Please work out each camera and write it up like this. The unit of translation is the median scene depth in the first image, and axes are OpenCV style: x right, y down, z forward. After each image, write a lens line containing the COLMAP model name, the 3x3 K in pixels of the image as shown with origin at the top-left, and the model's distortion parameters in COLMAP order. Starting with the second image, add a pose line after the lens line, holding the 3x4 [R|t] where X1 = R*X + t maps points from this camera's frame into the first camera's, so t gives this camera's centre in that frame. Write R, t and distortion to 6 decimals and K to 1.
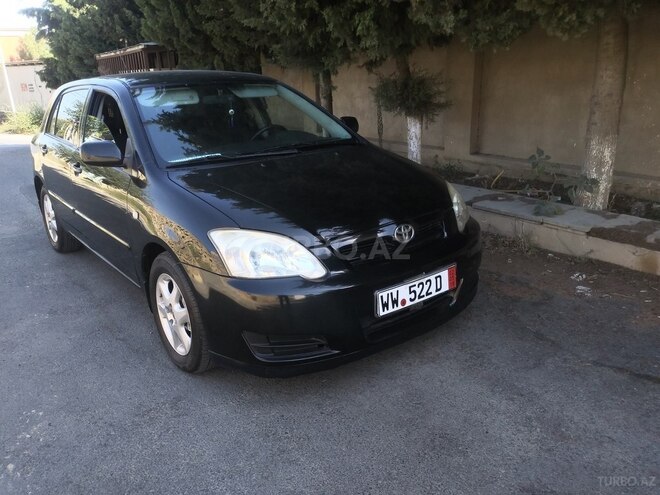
lens RADIAL K [[533.8, 0, 330.0], [0, 533.8, 247.5], [0, 0, 1]] dist [0.047758, -0.087270]
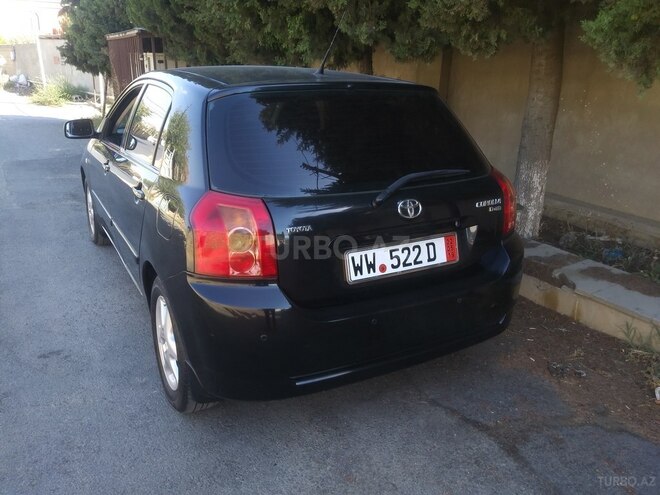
lens RADIAL K [[533.8, 0, 330.0], [0, 533.8, 247.5], [0, 0, 1]] dist [0.047758, -0.087270]
pose [[0.994550, 0.086675, -0.057948, 0.209147], [-0.085702, 0.996138, 0.019075, -0.038977], [0.059378, -0.014005, 0.998137, 0.018530]]
